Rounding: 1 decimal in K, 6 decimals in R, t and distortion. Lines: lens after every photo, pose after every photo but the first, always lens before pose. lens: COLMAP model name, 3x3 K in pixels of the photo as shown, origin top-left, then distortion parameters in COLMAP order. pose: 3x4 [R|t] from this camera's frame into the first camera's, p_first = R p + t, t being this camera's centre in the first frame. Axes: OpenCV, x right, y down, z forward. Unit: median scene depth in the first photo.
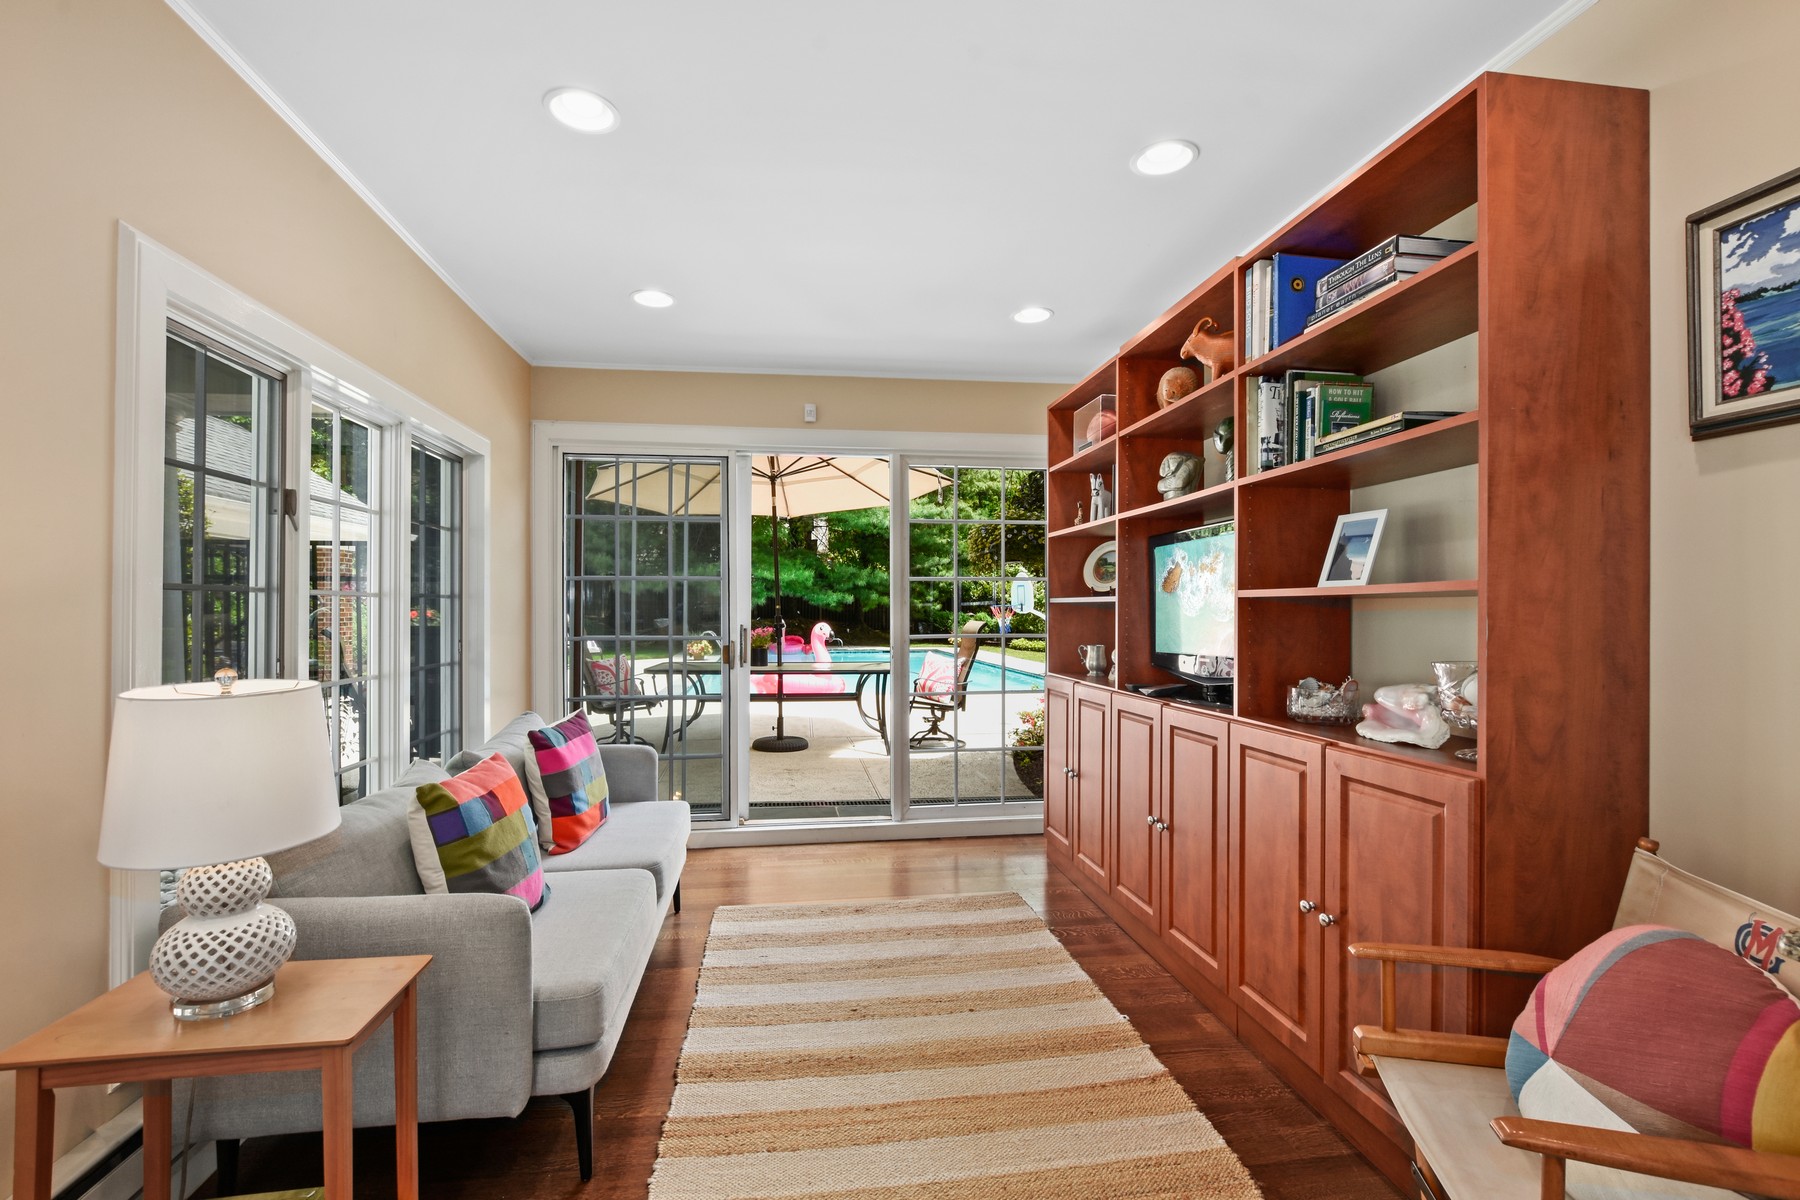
lens RADIAL K [[805.1, 0, 891.3], [0, 805.1, 608.8], [0, 0, 1]] dist [-0.012400, 0.003413]
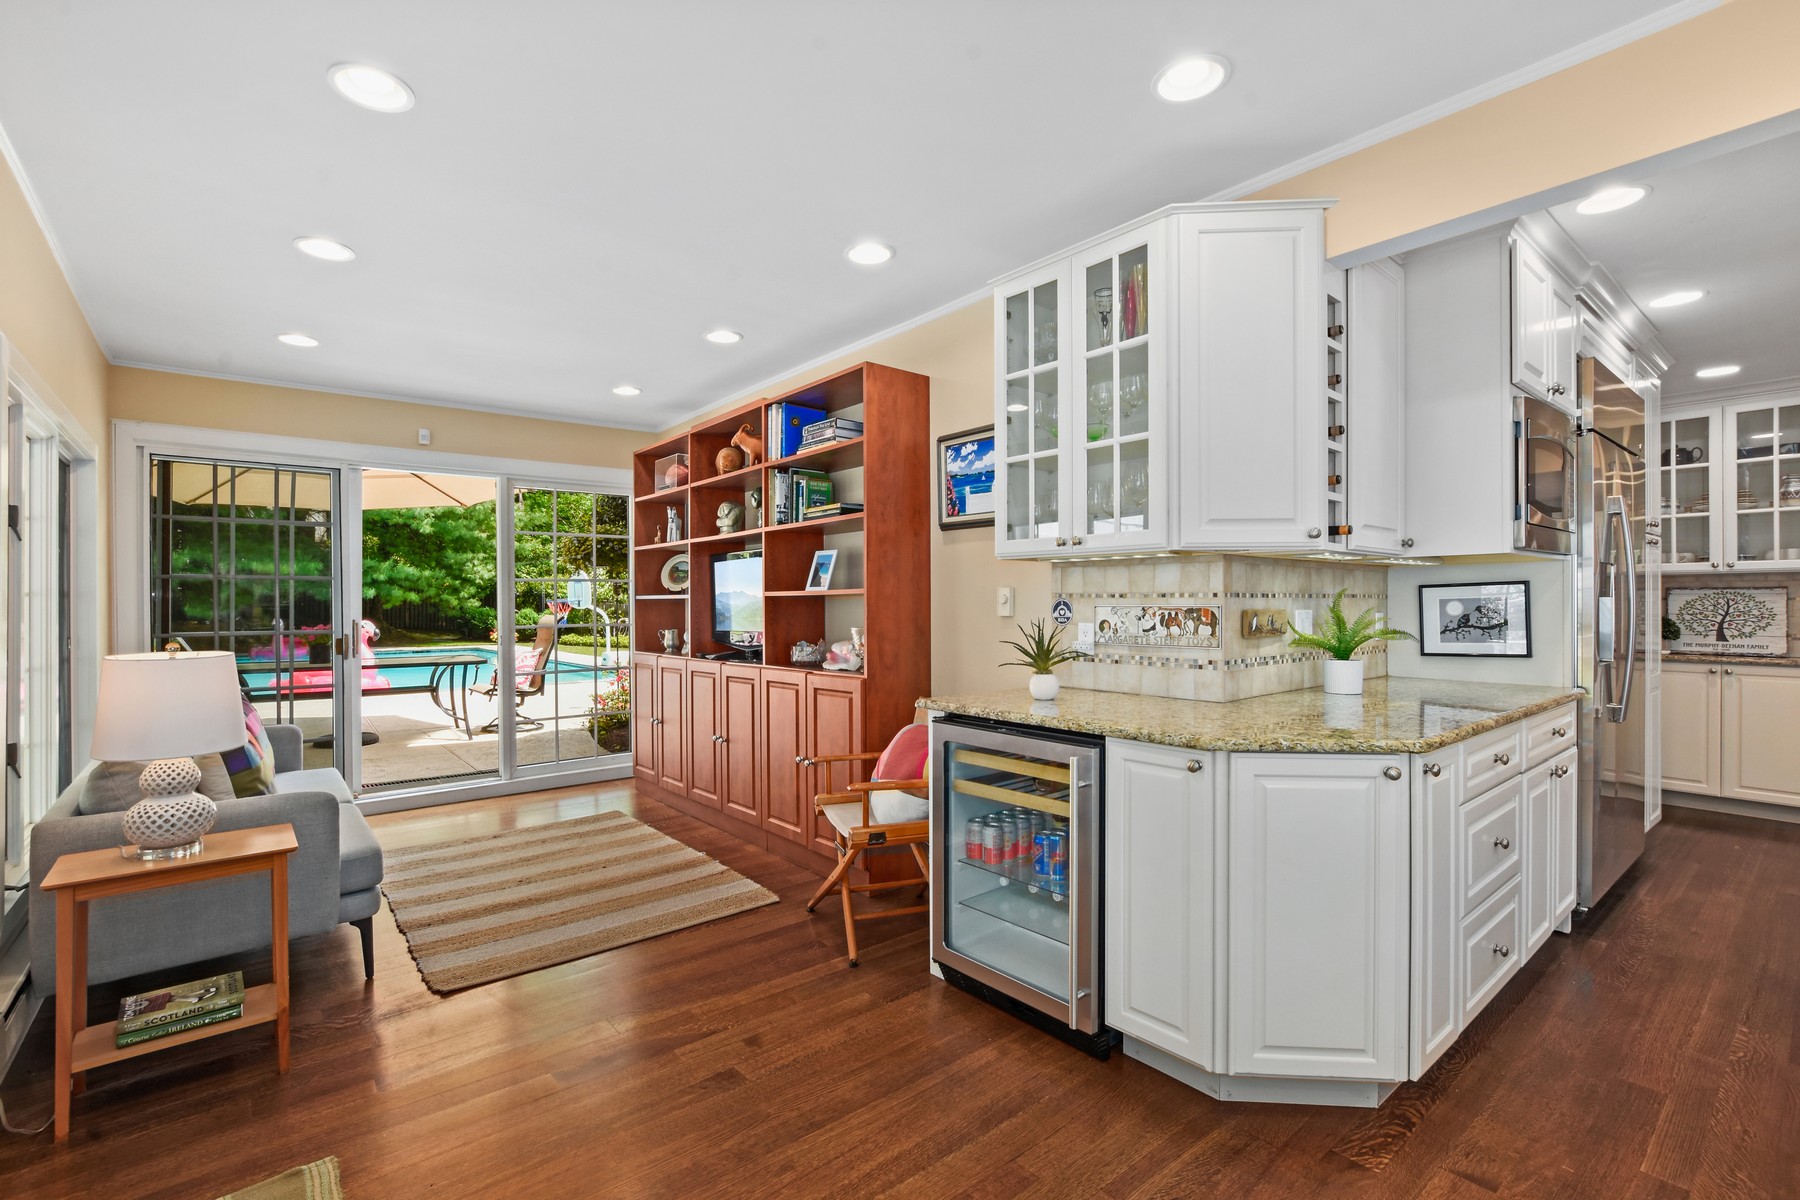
lens RADIAL K [[805.1, 0, 892.7], [0, 805.1, 606.1], [0, 0, 1]] dist [-0.012400, 0.003413]
pose [[0.849851, -0.007627, 0.526967, -0.229176], [0.006472, 0.999971, 0.004035, 0.002060], [-0.526983, -0.000019, 0.849876, -0.571340]]
